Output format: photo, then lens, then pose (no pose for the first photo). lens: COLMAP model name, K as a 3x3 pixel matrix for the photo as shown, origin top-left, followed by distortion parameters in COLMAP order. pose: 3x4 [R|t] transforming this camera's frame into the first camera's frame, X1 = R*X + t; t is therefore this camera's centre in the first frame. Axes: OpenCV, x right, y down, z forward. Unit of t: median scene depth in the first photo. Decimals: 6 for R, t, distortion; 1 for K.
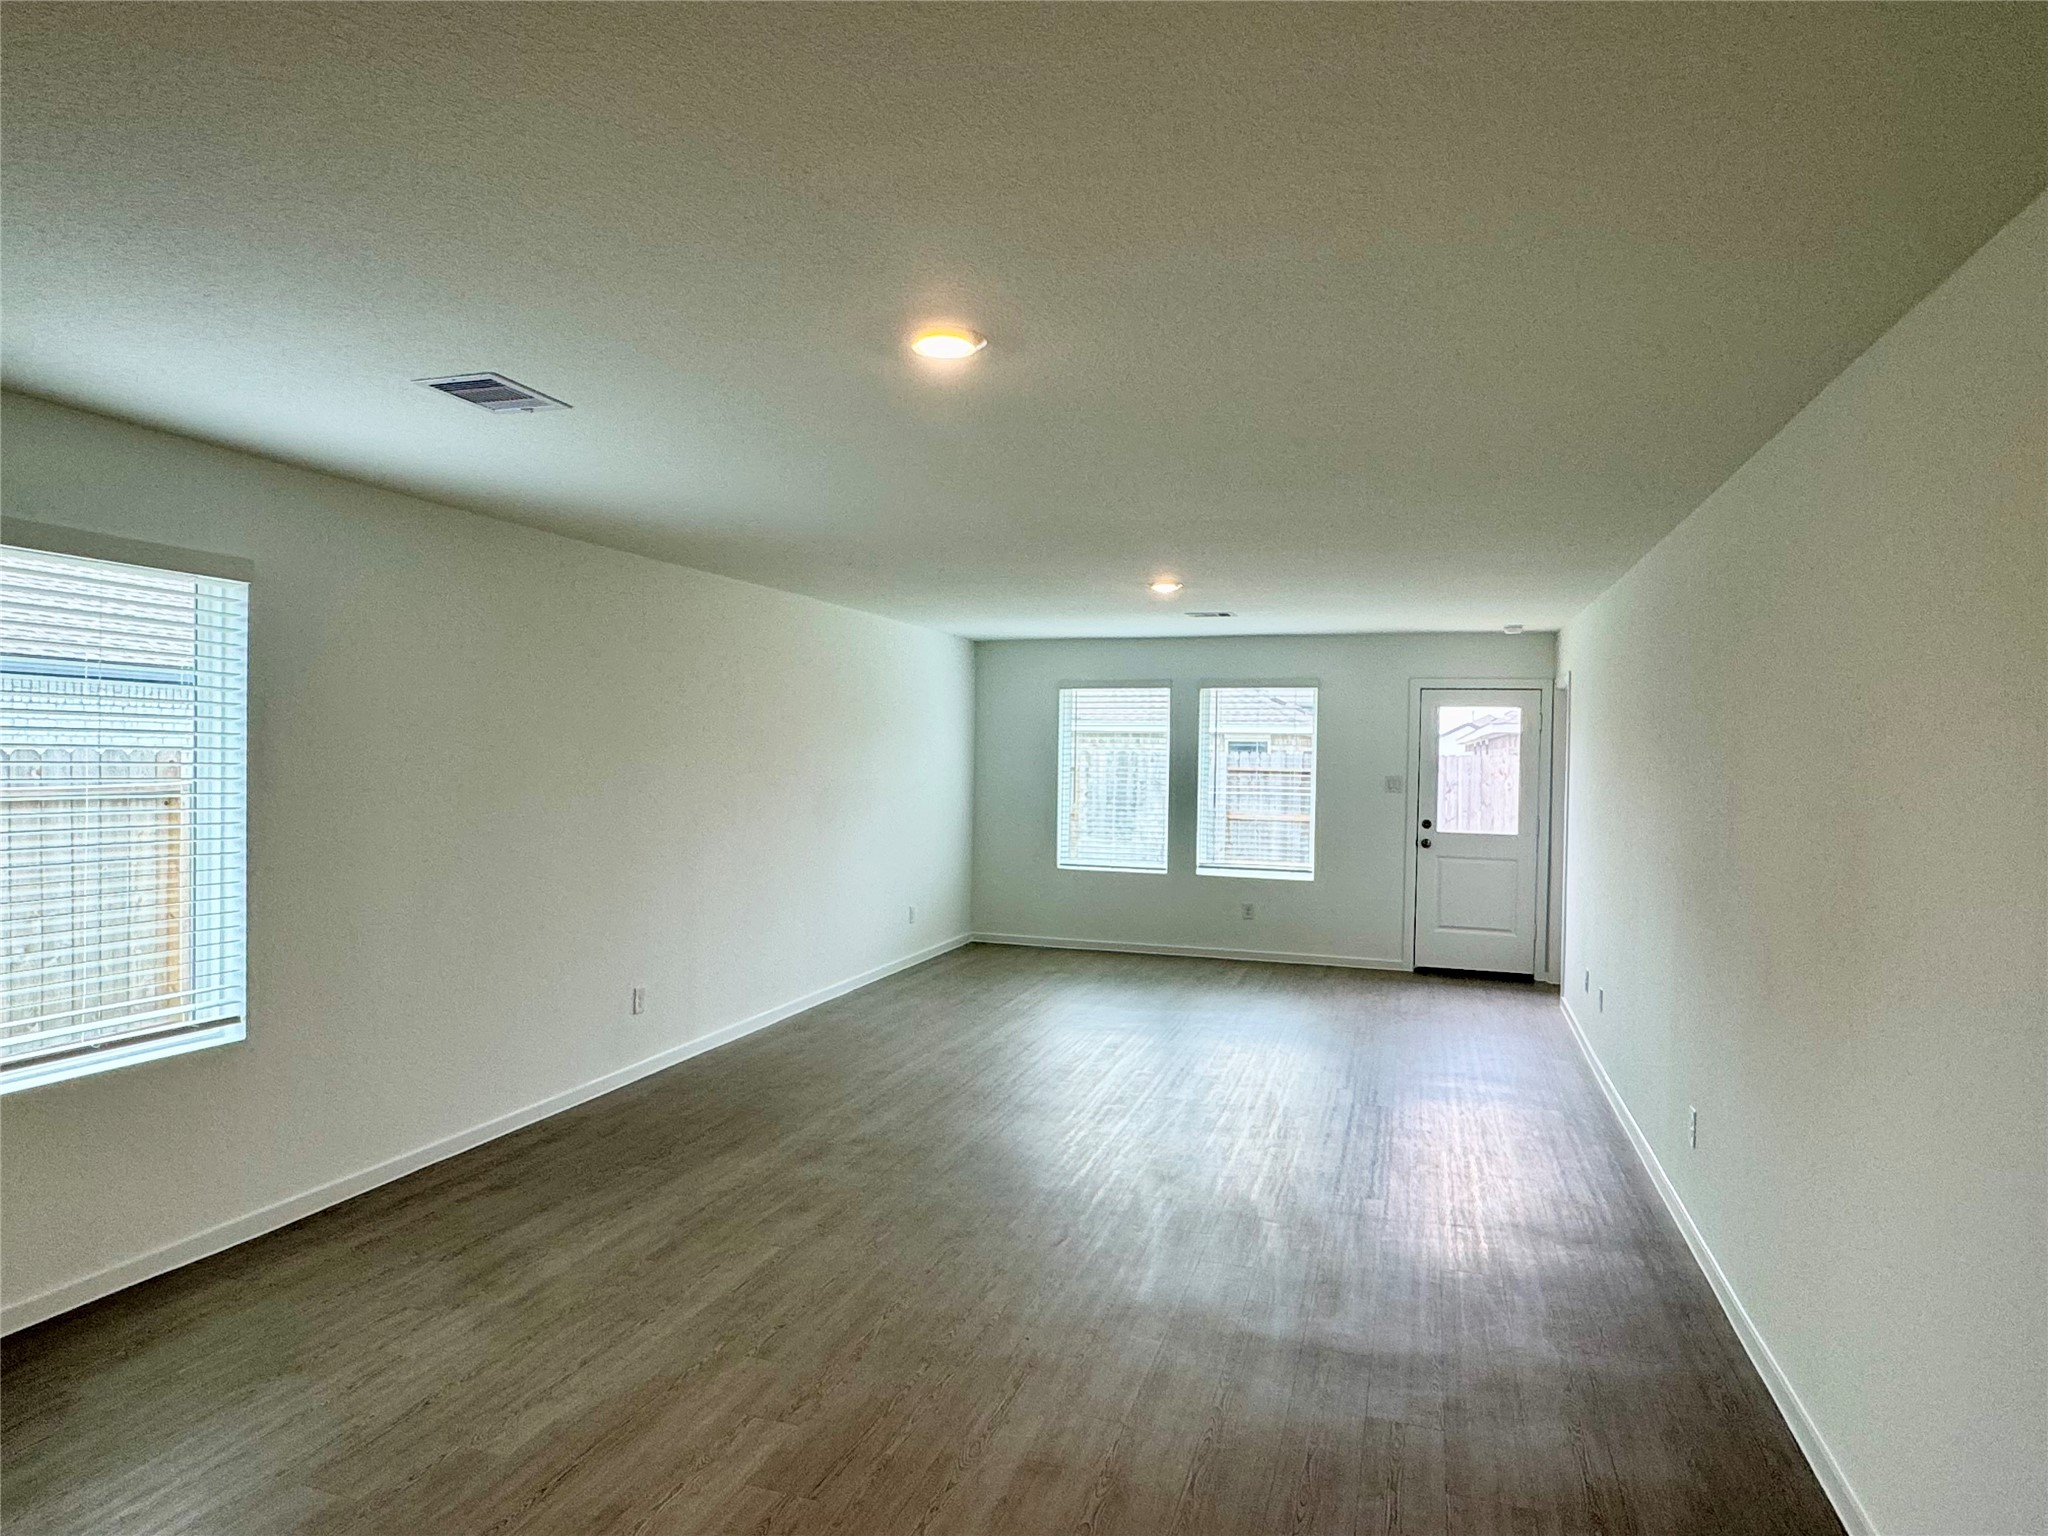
lens RADIAL K [[1246.7, 0, 1024.0], [0, 1246.7, 768.0], [0, 0, 1]] dist [0.000962, 0.000128]
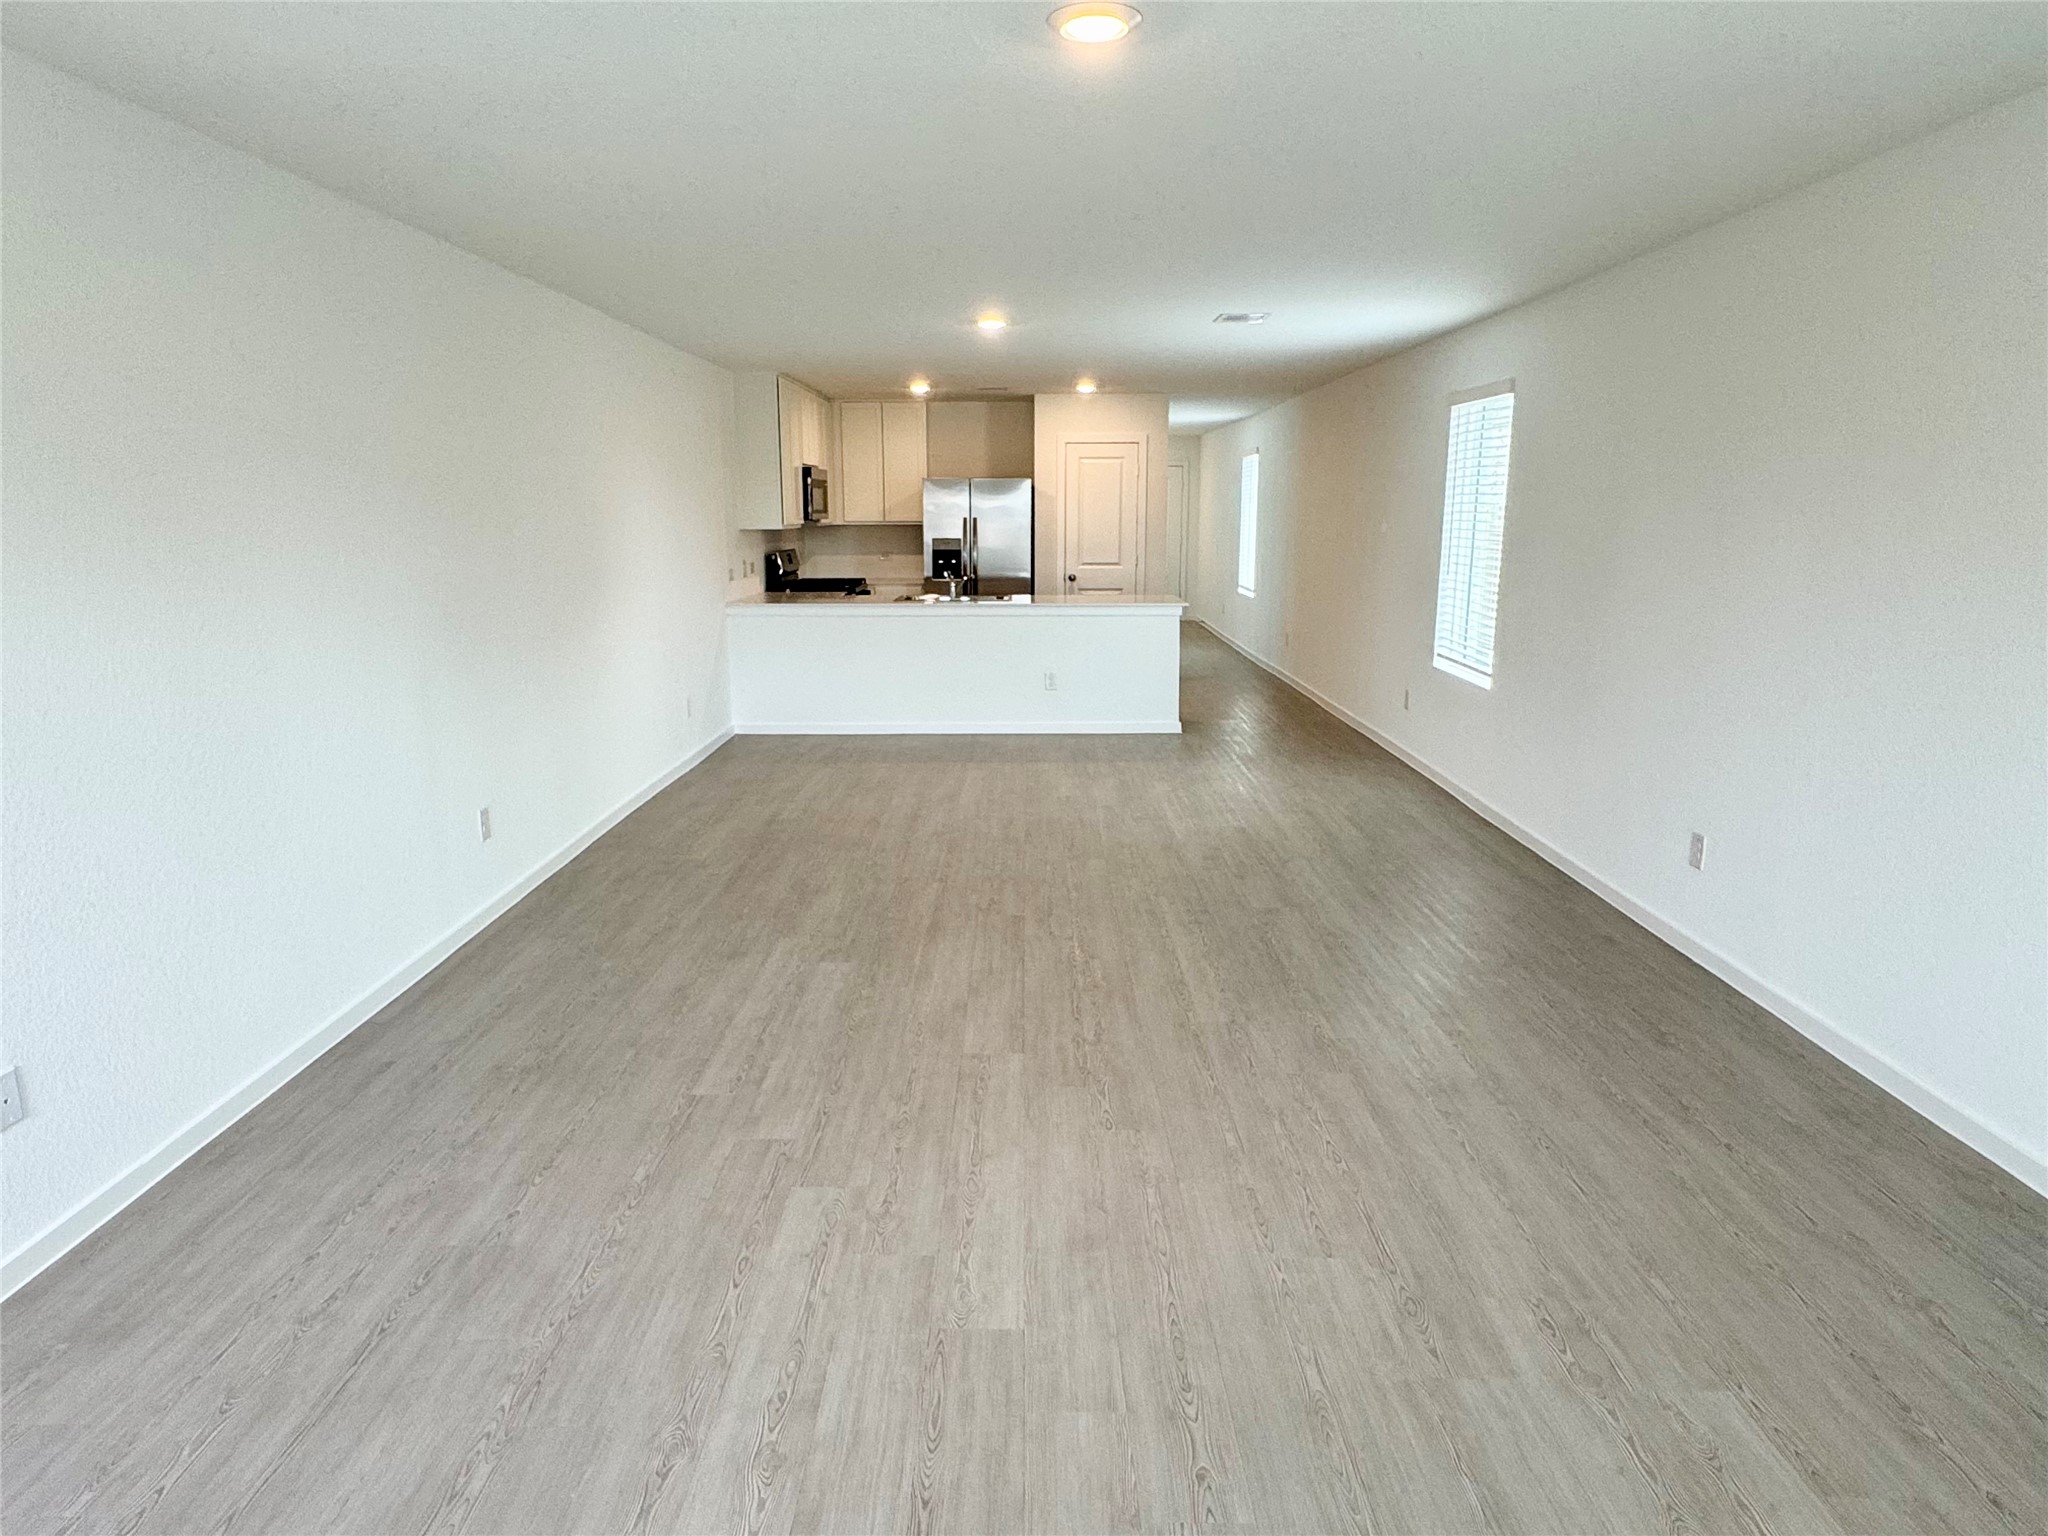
lens RADIAL K [[1246.7, 0, 1024.0], [0, 1246.7, 768.0], [0, 0, 1]] dist [0.000962, 0.000128]
pose [[-0.953831, 0.045566, -0.296868, 0.416256], [-0.020174, 0.976472, 0.214697, -0.015696], [0.299666, 0.210774, -0.930470, 2.285636]]
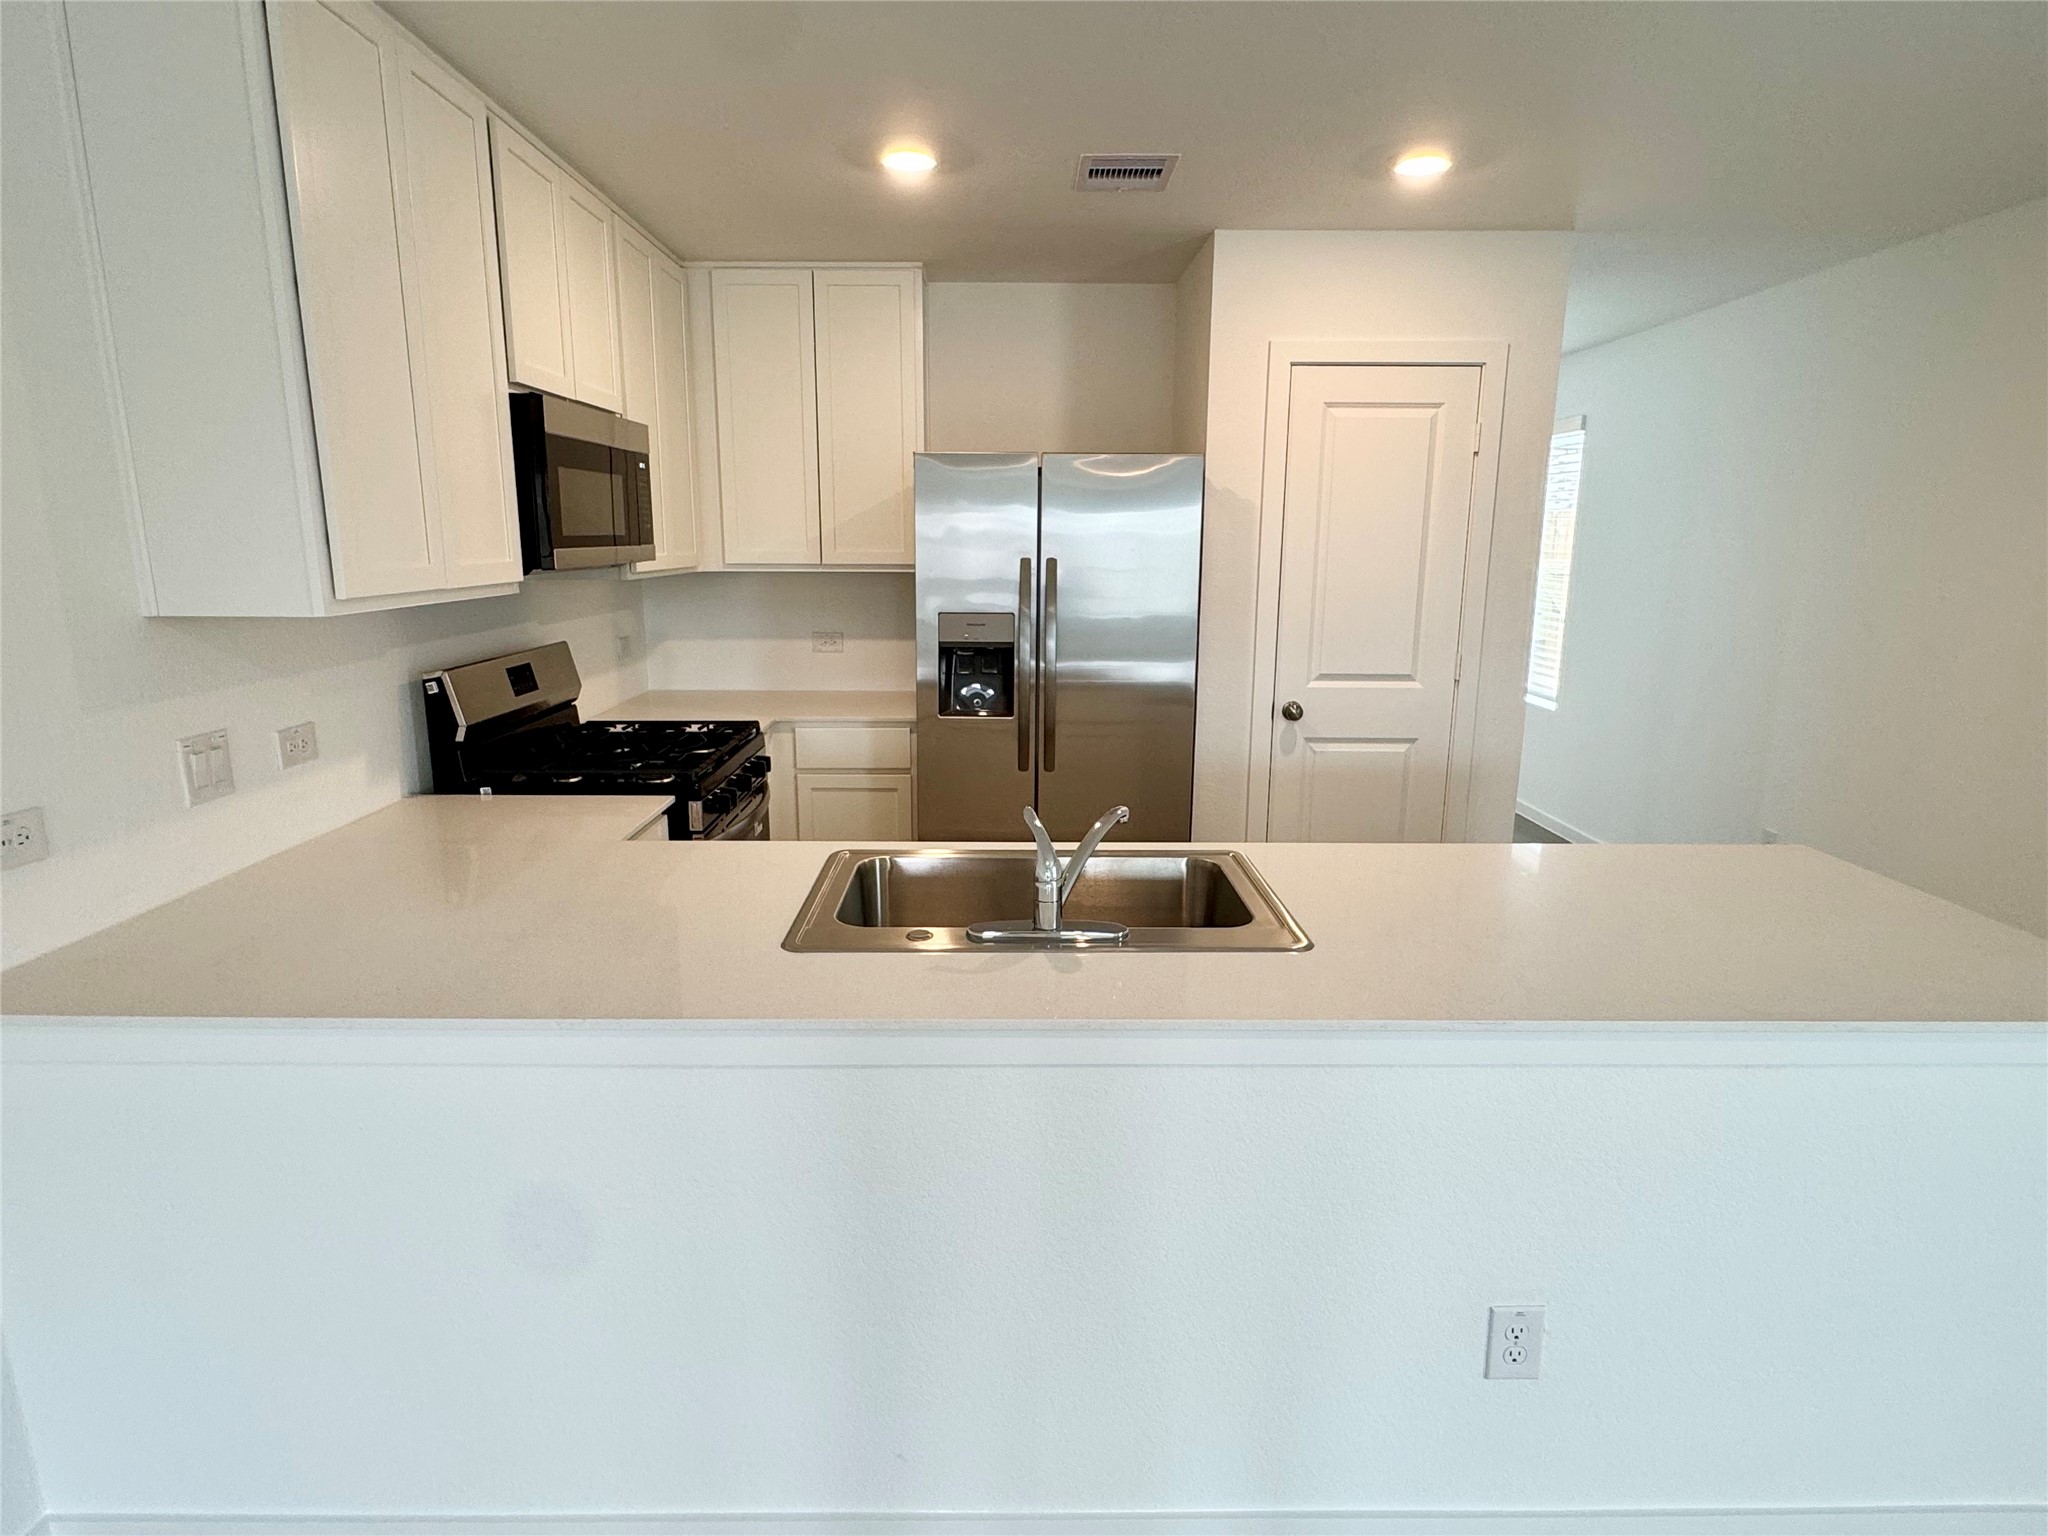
lens RADIAL K [[1124.7, 0, 1024.0], [0, 1124.7, 768.0], [0, 0, 1]] dist [-0.001309, -0.000226]
pose [[-0.948832, 0.042463, -0.312912, 0.122699], [-0.027016, 0.976369, 0.214415, 0.000661], [0.314622, 0.211897, -0.925263, 1.002129]]
